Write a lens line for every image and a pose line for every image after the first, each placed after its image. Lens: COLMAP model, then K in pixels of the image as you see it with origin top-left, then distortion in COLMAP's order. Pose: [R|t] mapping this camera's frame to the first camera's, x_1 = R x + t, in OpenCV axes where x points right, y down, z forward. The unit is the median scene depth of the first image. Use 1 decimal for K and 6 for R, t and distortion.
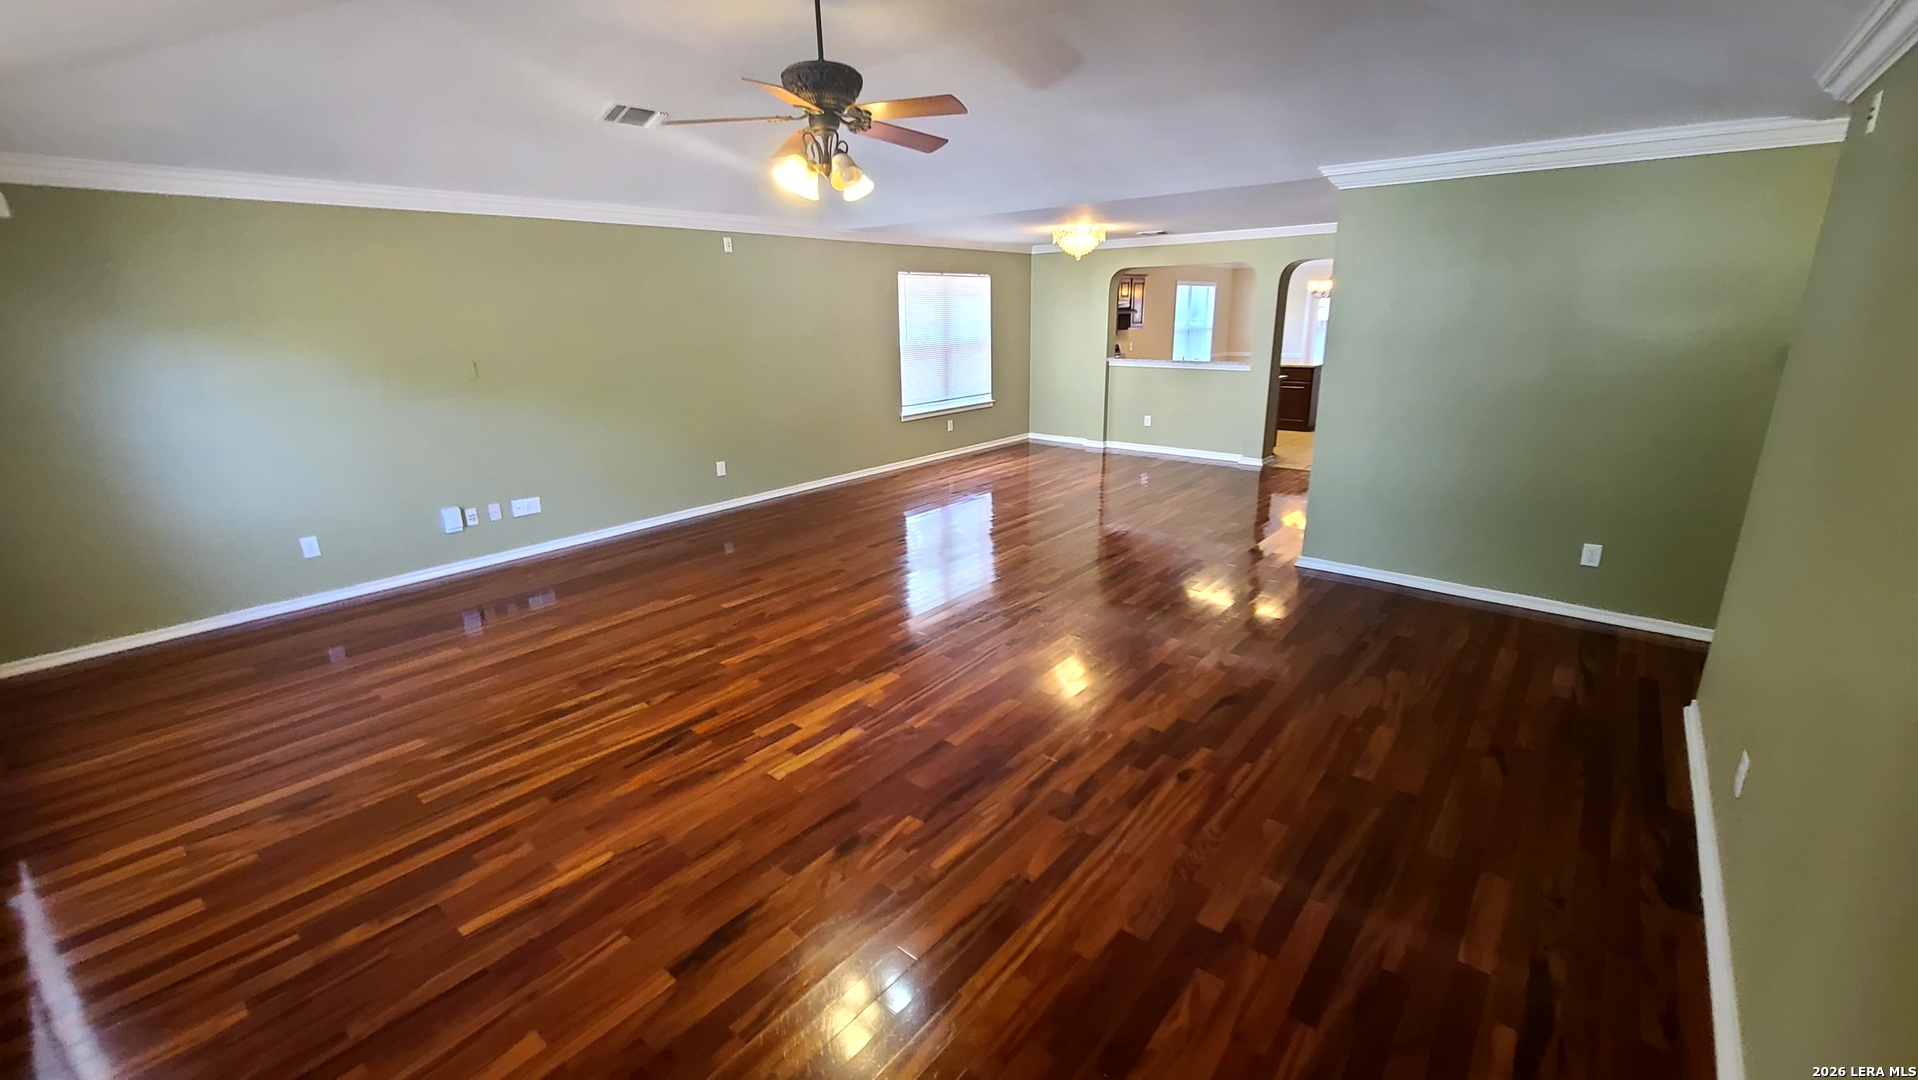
lens RADIAL K [[785.9, 0, 956.7], [0, 785.9, 530.1], [0, 0, 1]] dist [-0.000845, 0.000141]
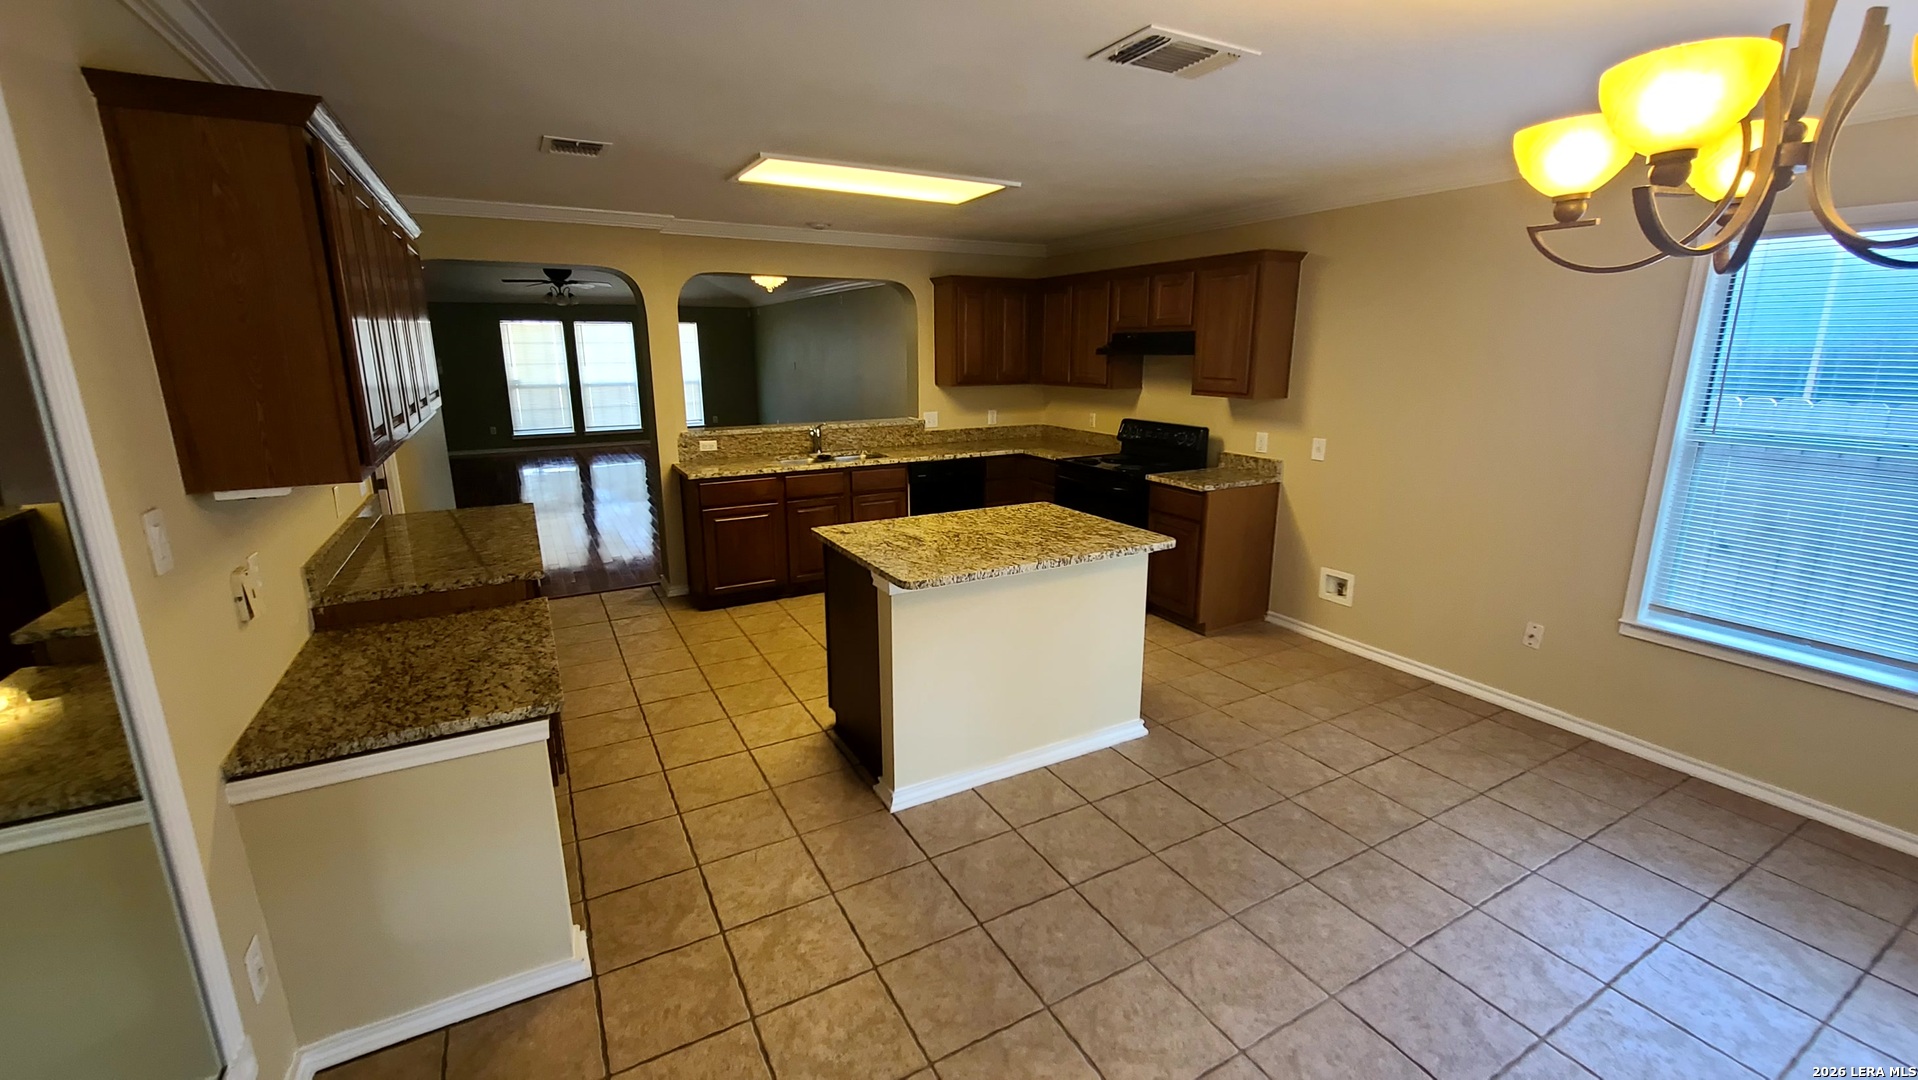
lens RADIAL K [[785.9, 0, 956.7], [0, 785.9, 530.1], [0, 0, 1]] dist [-0.000845, 0.000141]
pose [[-0.363888, 0.235422, -0.901200, 0.983176], [-0.233628, 0.913533, 0.332979, -0.451271], [0.901667, 0.331712, -0.277423, 1.556730]]
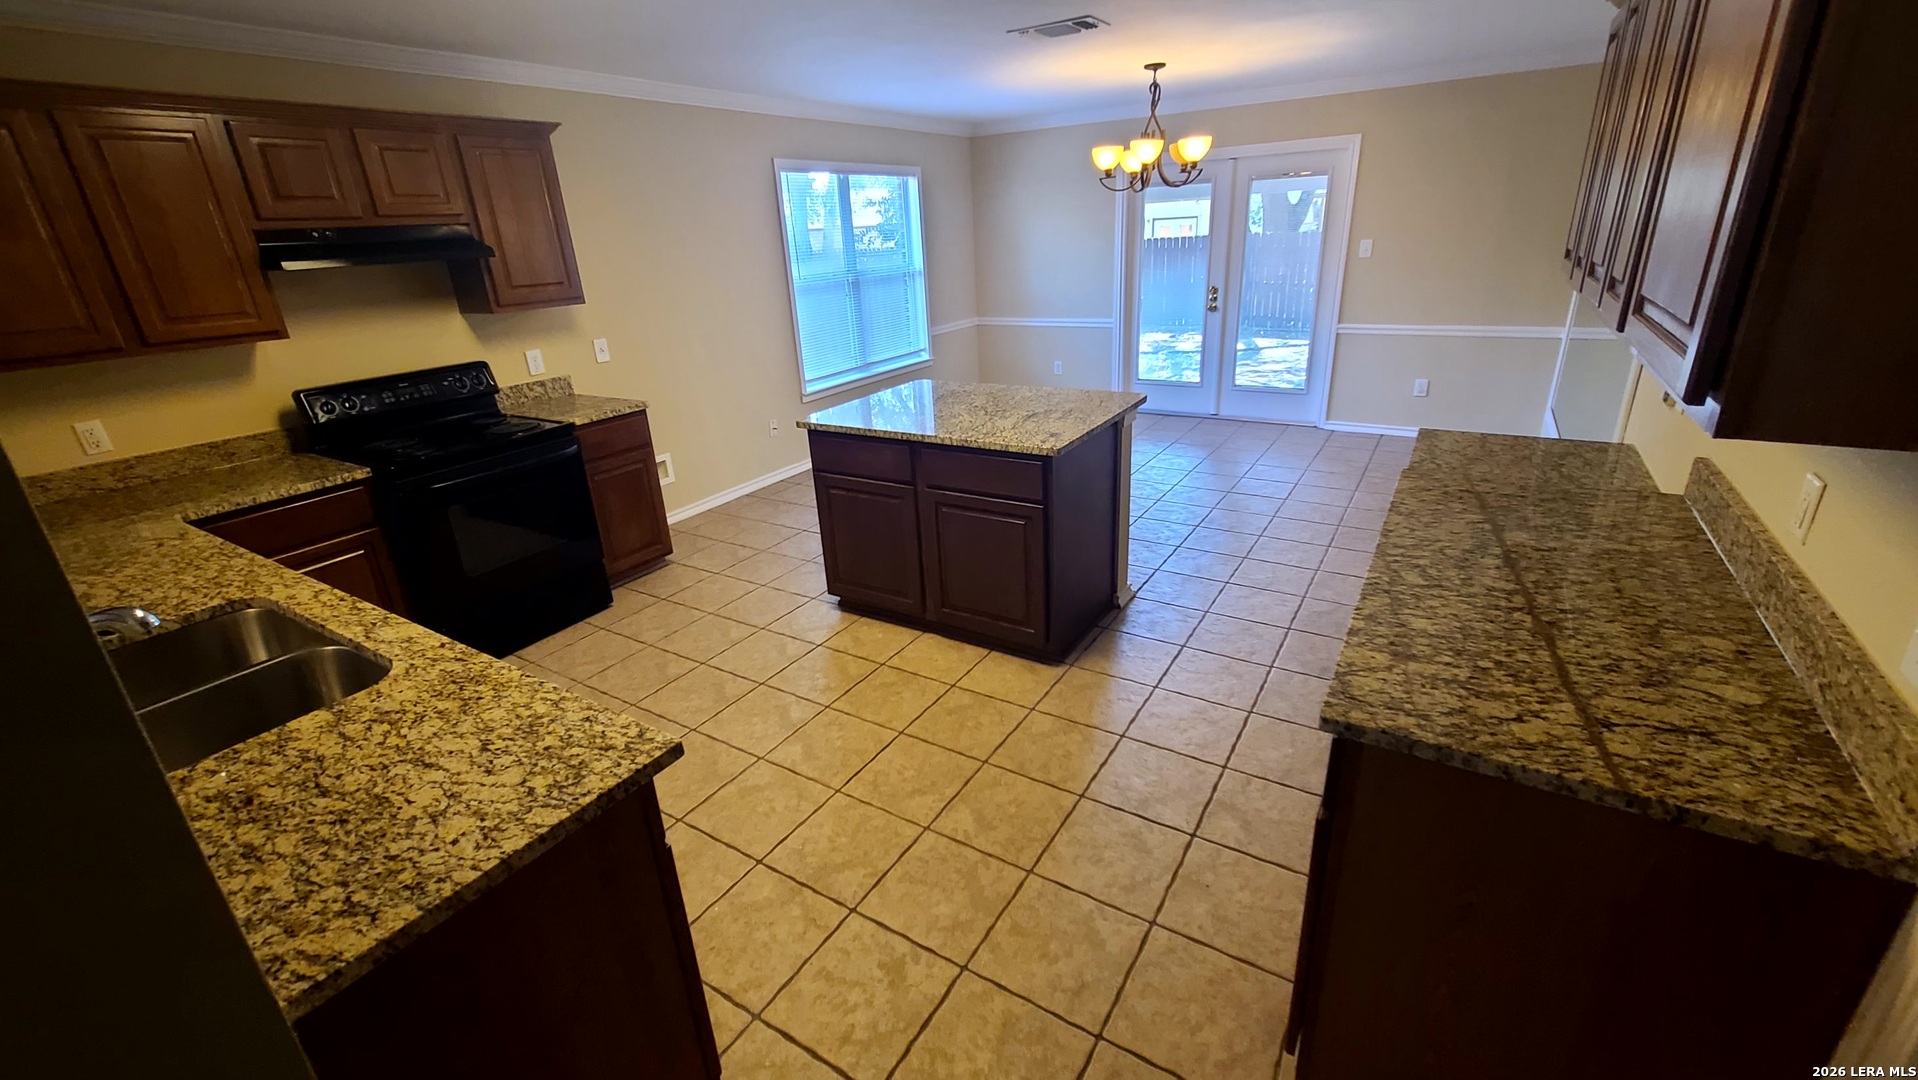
lens RADIAL K [[785.9, 0, 956.7], [0, 785.9, 530.1], [0, 0, 1]] dist [-0.000845, 0.000141]
pose [[0.991417, -0.071522, 0.109440, 0.538594], [0.060177, 0.992789, 0.103673, -0.292601], [-0.116066, -0.096197, 0.988572, 1.024625]]
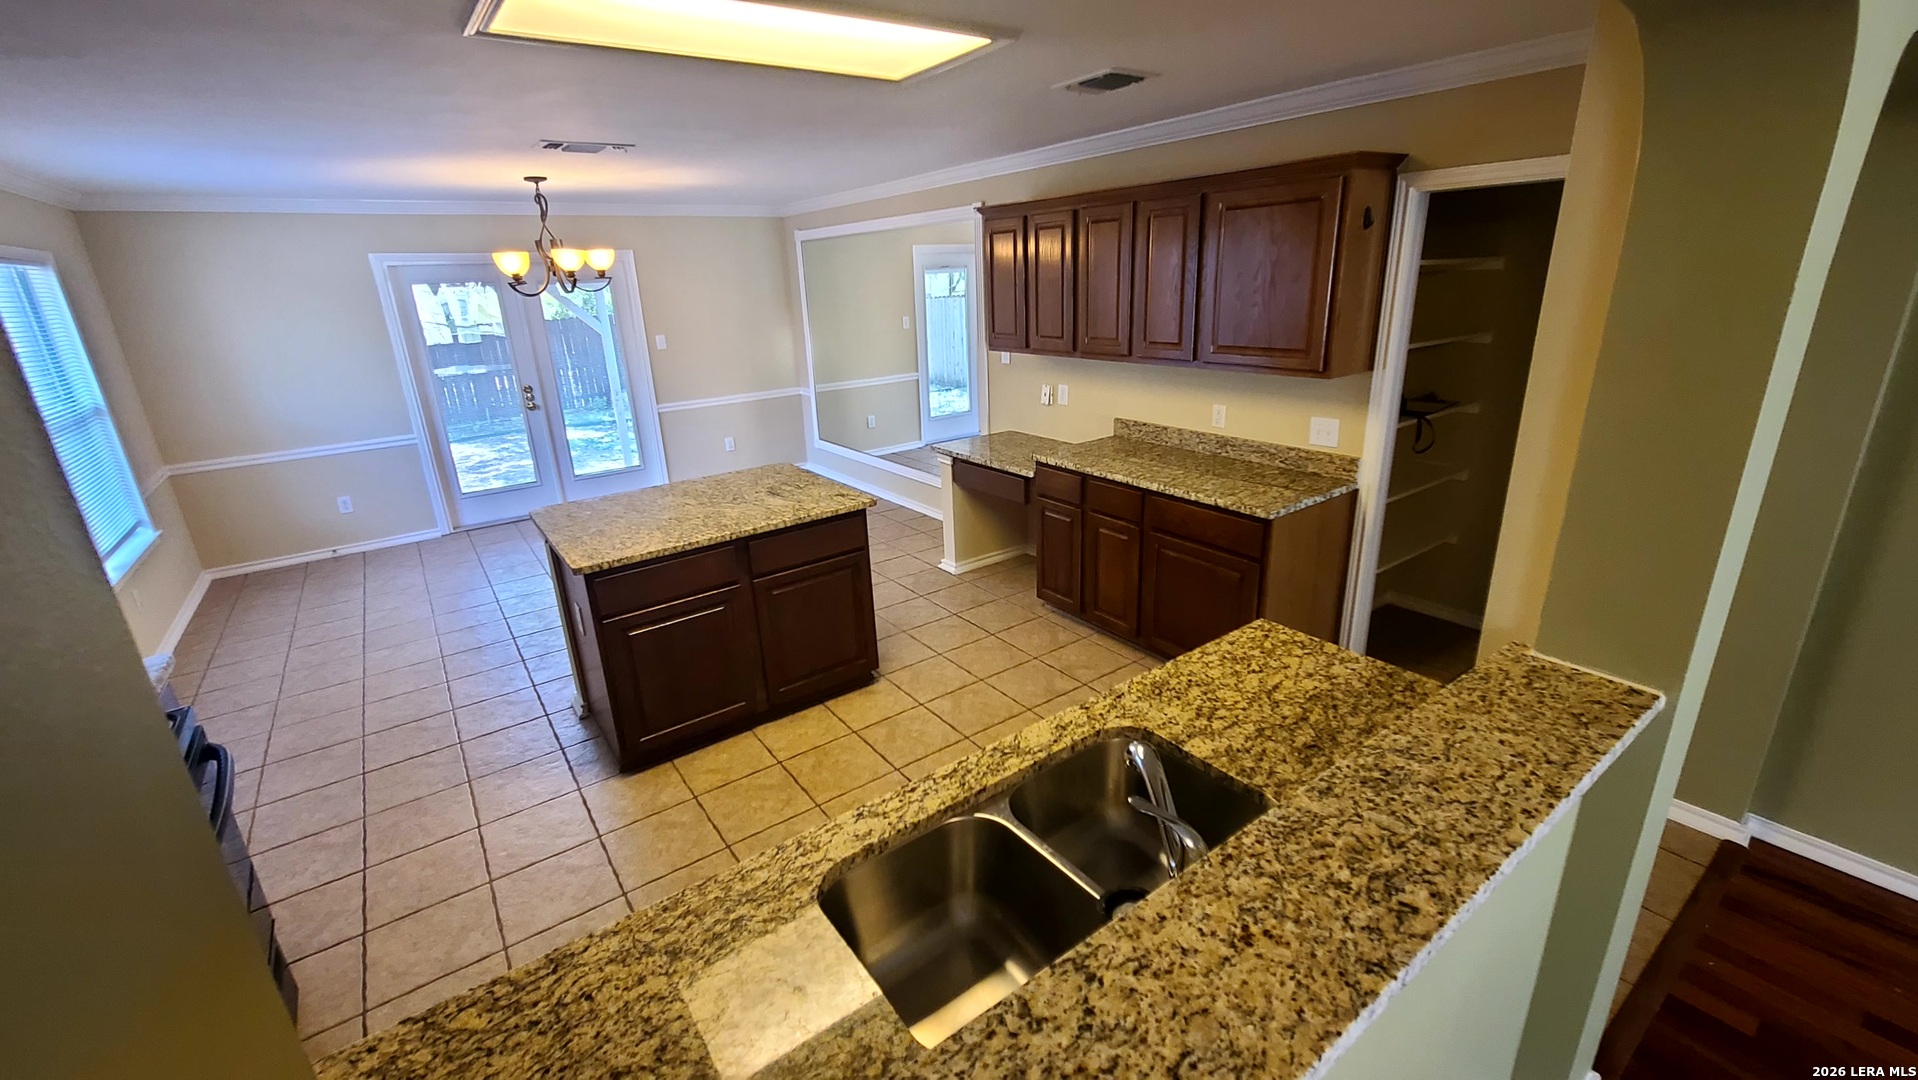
lens RADIAL K [[785.9, 0, 956.7], [0, 785.9, 530.1], [0, 0, 1]] dist [-0.000845, 0.000141]
pose [[0.246912, -0.293341, 0.923572, 0.226876], [0.284622, 0.932997, 0.220243, -0.356923], [-0.926297, 0.208488, 0.313859, 1.190253]]
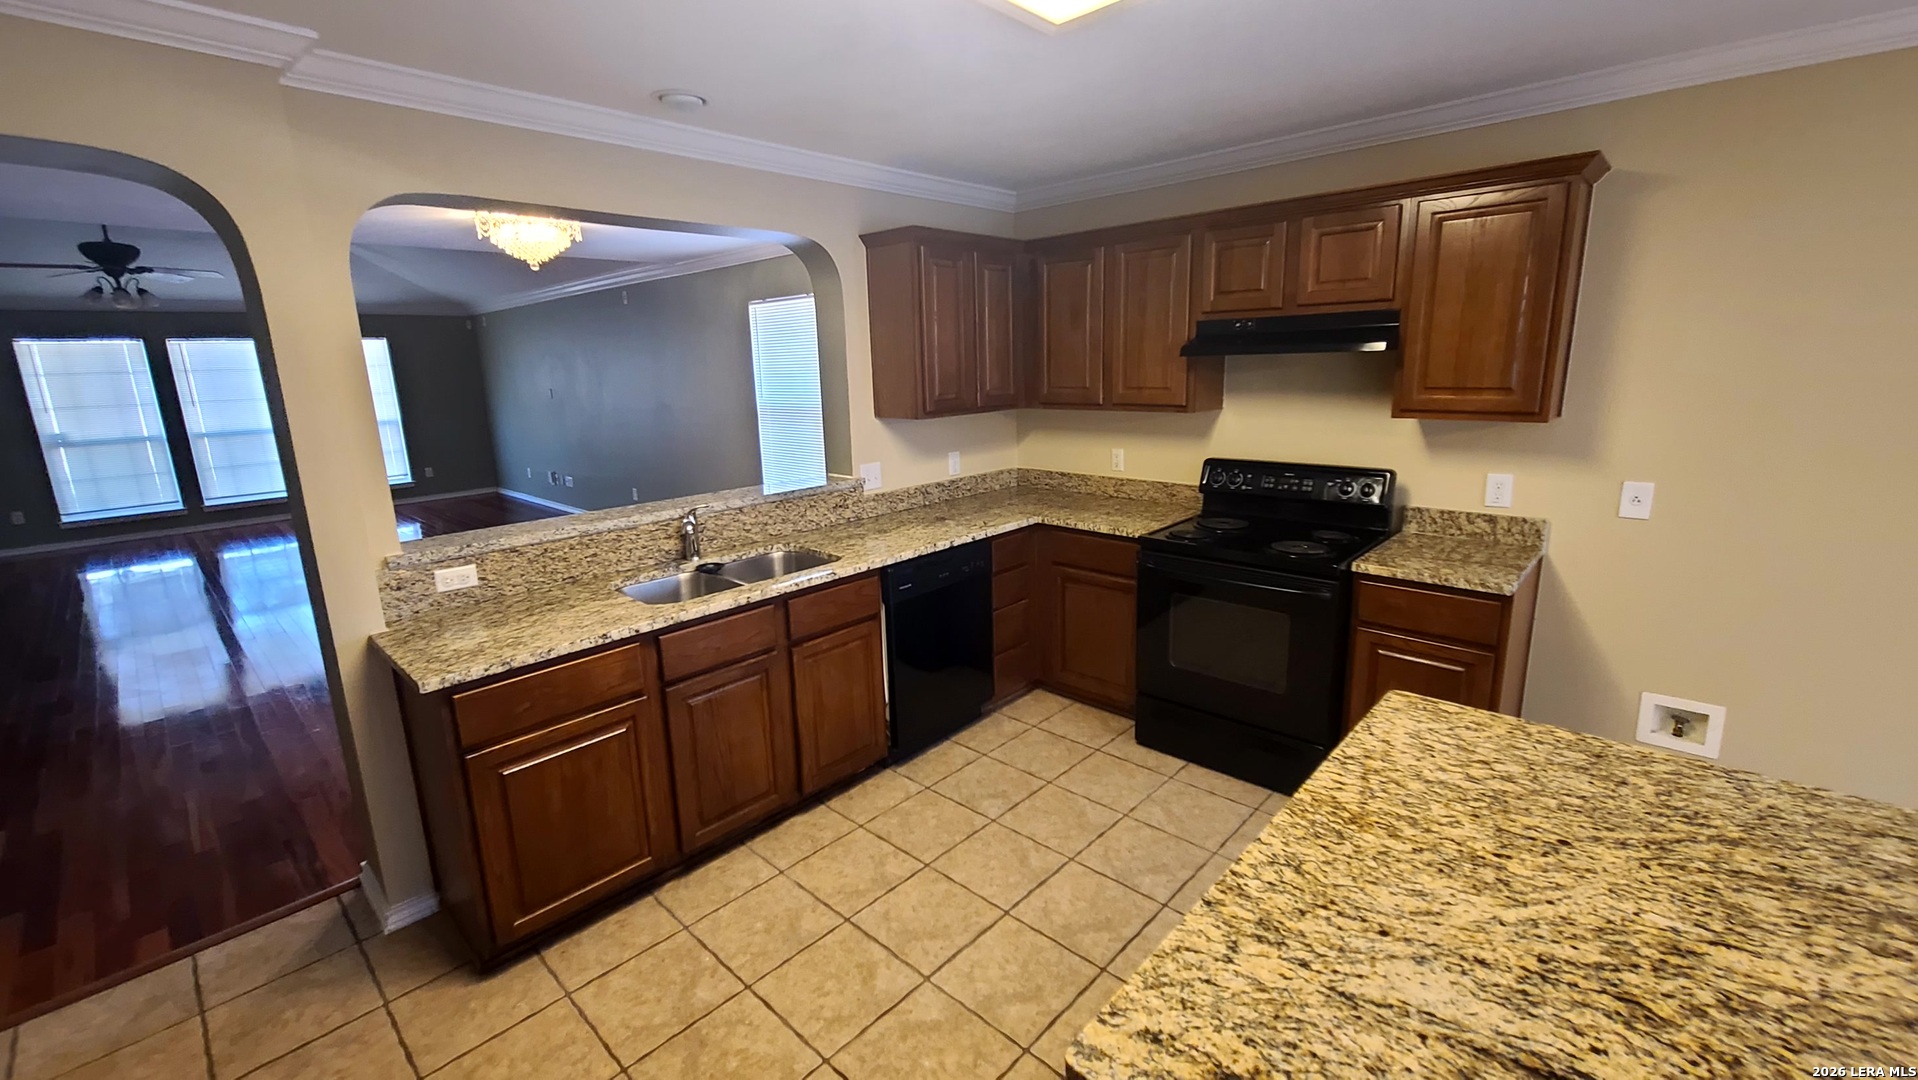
lens RADIAL K [[785.9, 0, 956.7], [0, 785.9, 530.1], [0, 0, 1]] dist [-0.000845, 0.000141]
pose [[-0.062326, 0.237728, -0.969330, 0.710396], [-0.231561, 0.941272, 0.245736, -0.379452], [0.970822, 0.239775, -0.003617, 1.334523]]
